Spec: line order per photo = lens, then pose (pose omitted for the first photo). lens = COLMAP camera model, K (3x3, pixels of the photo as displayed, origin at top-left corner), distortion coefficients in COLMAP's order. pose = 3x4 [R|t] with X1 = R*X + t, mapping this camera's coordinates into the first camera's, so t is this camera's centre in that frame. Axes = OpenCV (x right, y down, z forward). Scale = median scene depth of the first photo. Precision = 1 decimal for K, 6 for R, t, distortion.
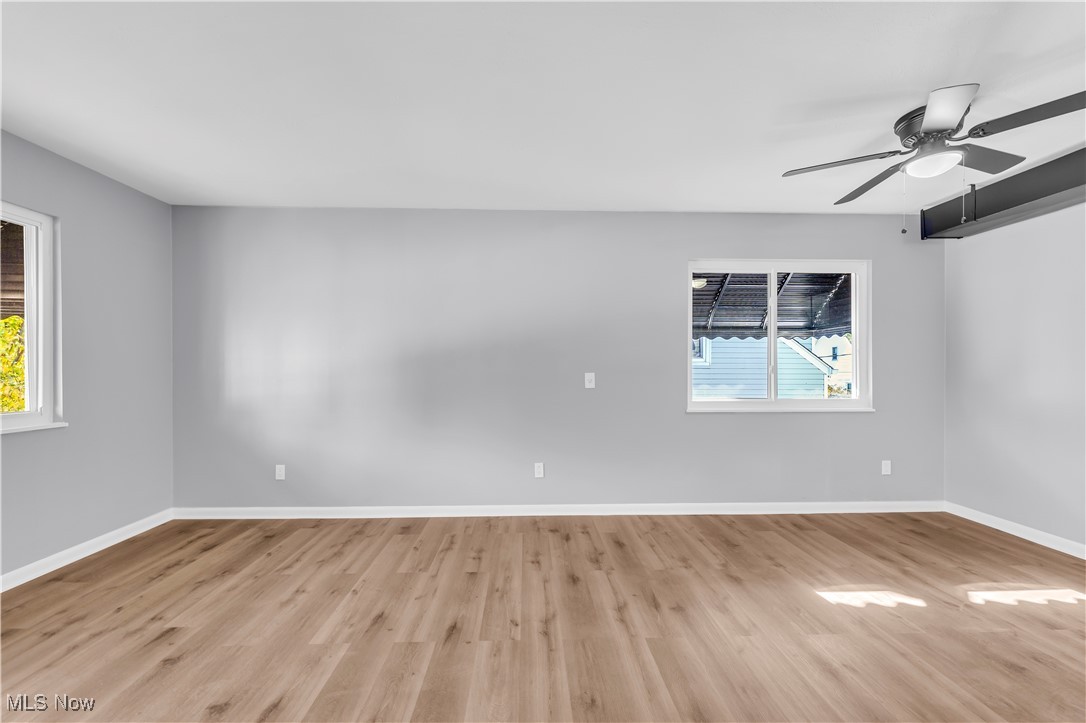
lens RADIAL K [[437.3, 0, 538.0], [0, 437.3, 368.7], [0, 0, 1]] dist [0.002714, 0.000225]
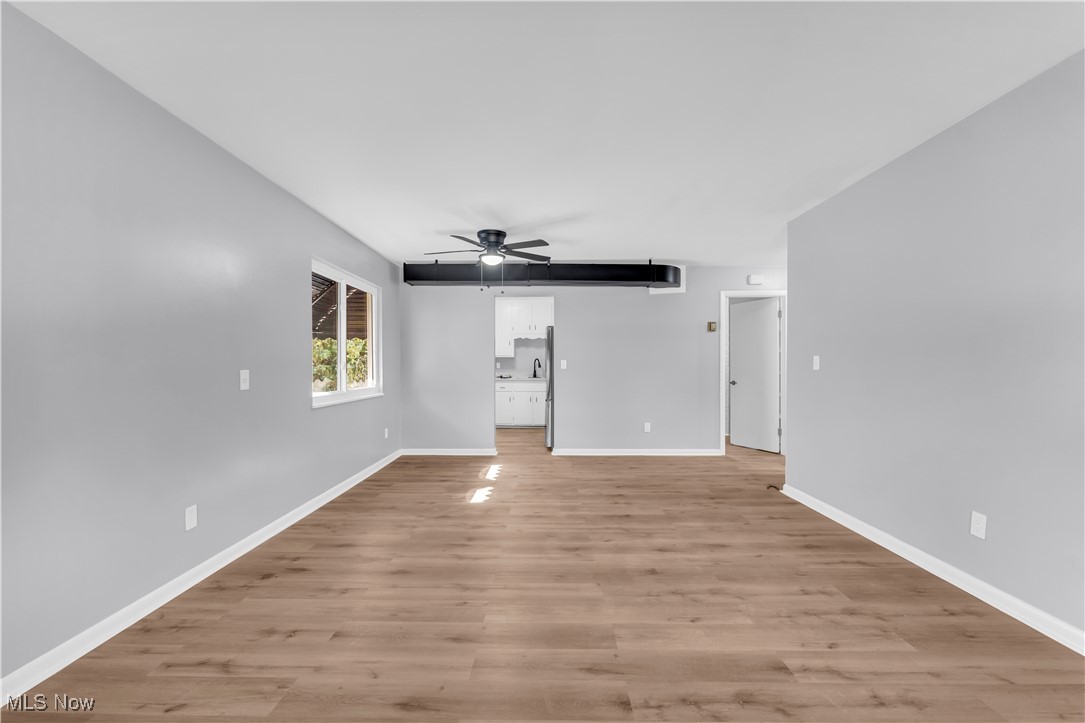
lens RADIAL K [[436.9, 0, 540.7], [0, 436.9, 365.7], [0, 0, 1]] dist [0.002714, 0.000225]
pose [[0.039947, -0.001651, 0.999200, -0.857211], [-0.002741, 0.999995, 0.001762, -0.002047], [-0.999198, -0.002809, 0.039942, 0.591555]]
